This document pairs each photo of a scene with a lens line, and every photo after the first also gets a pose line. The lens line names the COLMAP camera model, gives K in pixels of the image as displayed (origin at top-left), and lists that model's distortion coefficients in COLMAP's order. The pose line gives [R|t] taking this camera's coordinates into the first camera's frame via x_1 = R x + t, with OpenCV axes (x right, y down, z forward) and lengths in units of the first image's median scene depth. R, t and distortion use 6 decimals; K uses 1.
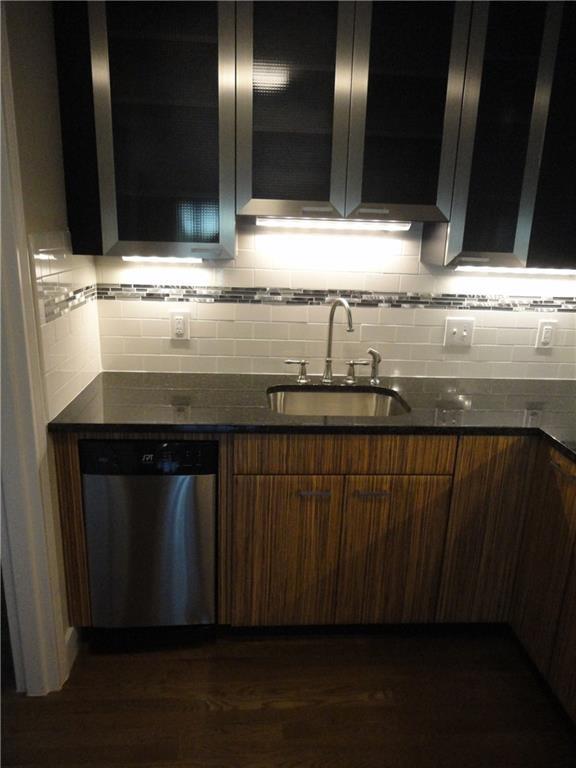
lens RADIAL K [[549.4, 0, 286.9], [0, 549.4, 382.7], [0, 0, 1]] dist [-0.026956, 0.014031]
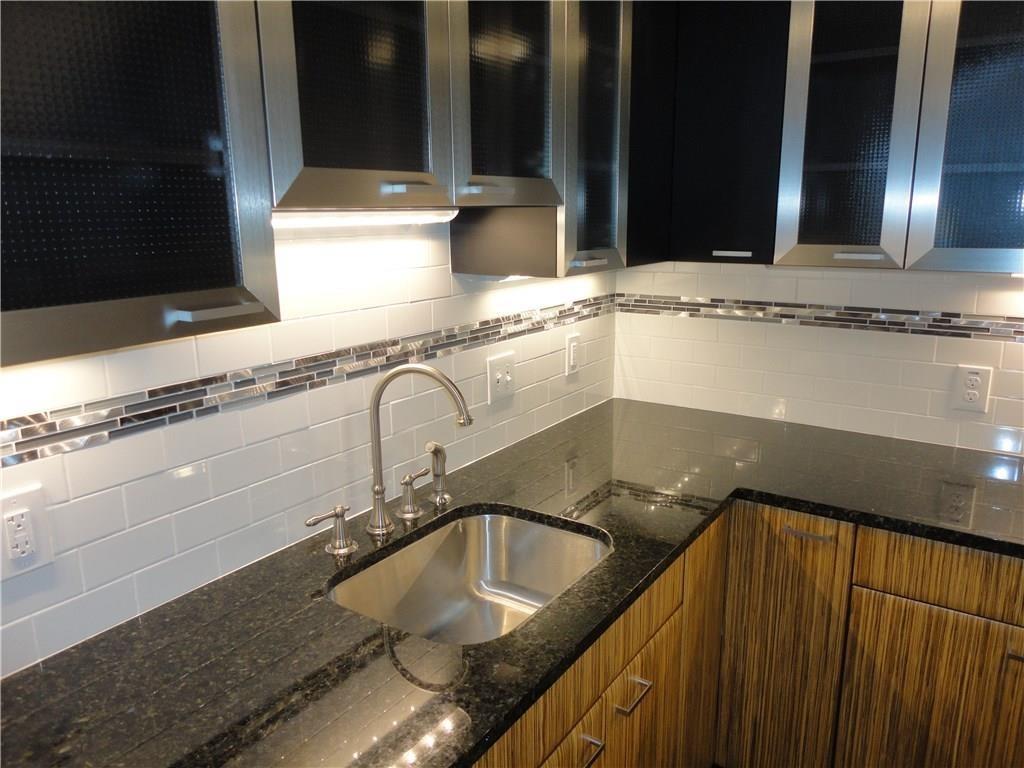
lens RADIAL K [[732.6, 0, 514.1], [0, 732.6, 376.1], [0, 0, 1]] dist [-0.026956, 0.014031]
pose [[0.617408, -0.209864, 0.758132, -0.316172], [0.245676, 0.966991, 0.067606, -0.148954], [-0.747295, 0.144515, 0.648587, 0.452950]]
